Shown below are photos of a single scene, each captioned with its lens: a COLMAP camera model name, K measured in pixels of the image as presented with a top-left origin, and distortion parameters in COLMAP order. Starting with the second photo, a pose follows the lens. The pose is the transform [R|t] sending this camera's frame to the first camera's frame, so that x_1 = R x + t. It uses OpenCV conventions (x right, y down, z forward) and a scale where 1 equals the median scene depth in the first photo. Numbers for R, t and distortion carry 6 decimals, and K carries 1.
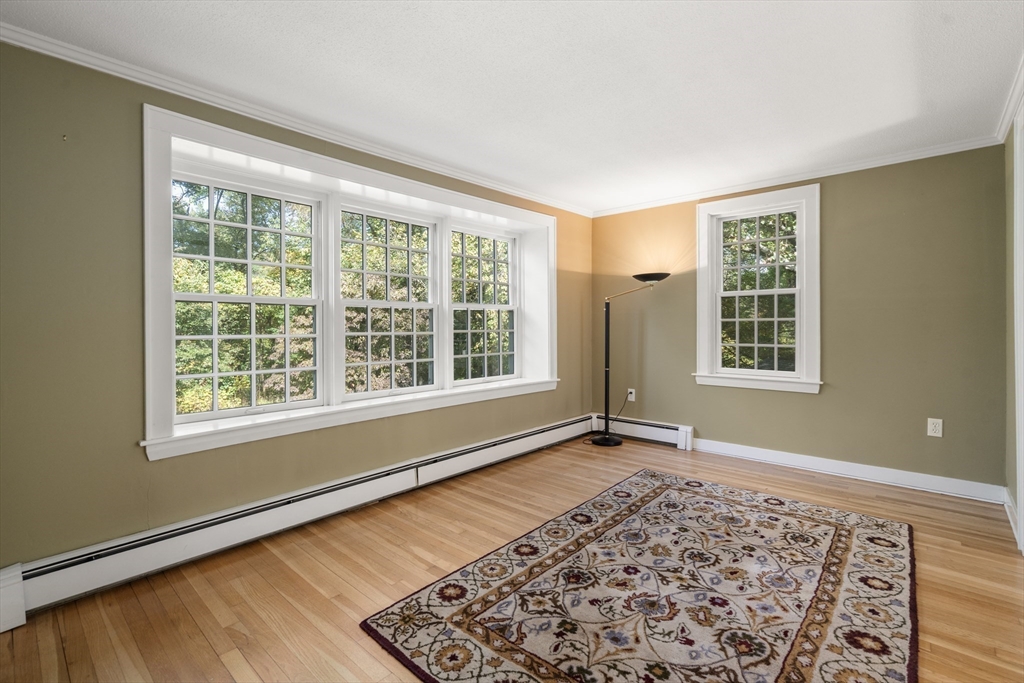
lens RADIAL K [[464.5, 0, 504.9], [0, 464.5, 338.4], [0, 0, 1]] dist [-0.002472, -0.000694]
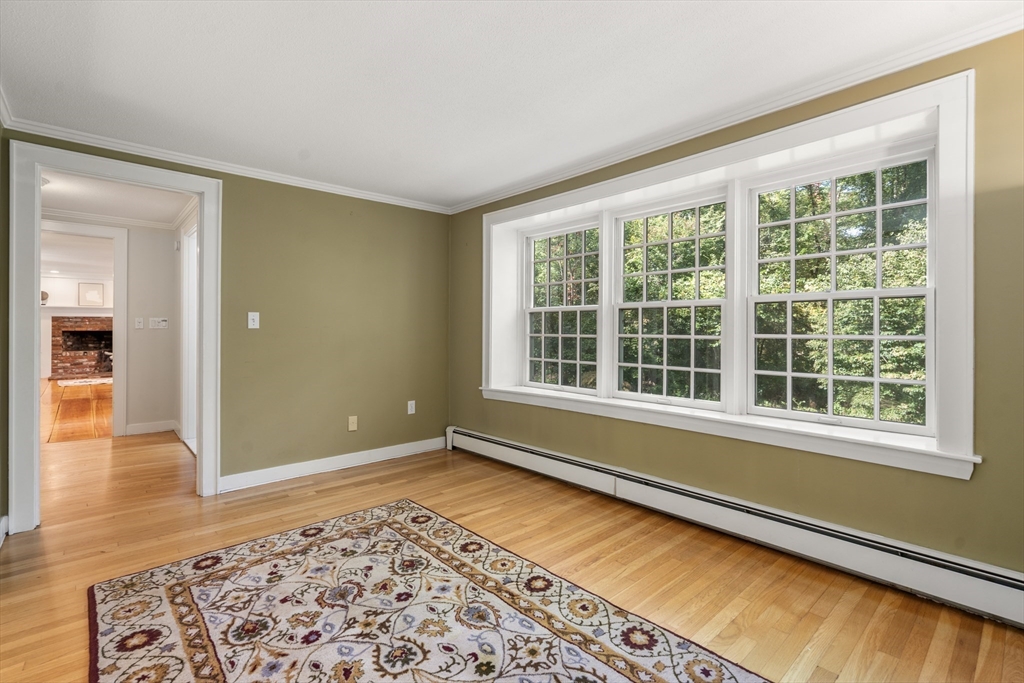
lens RADIAL K [[464.5, 0, 504.8], [0, 464.5, 330.5], [0, 0, 1]] dist [-0.002472, -0.000694]
pose [[-0.102659, 0.006845, -0.994693, 1.204052], [-0.022142, 0.999713, 0.009165, -0.038684], [0.994470, 0.022965, -0.102478, 1.332106]]
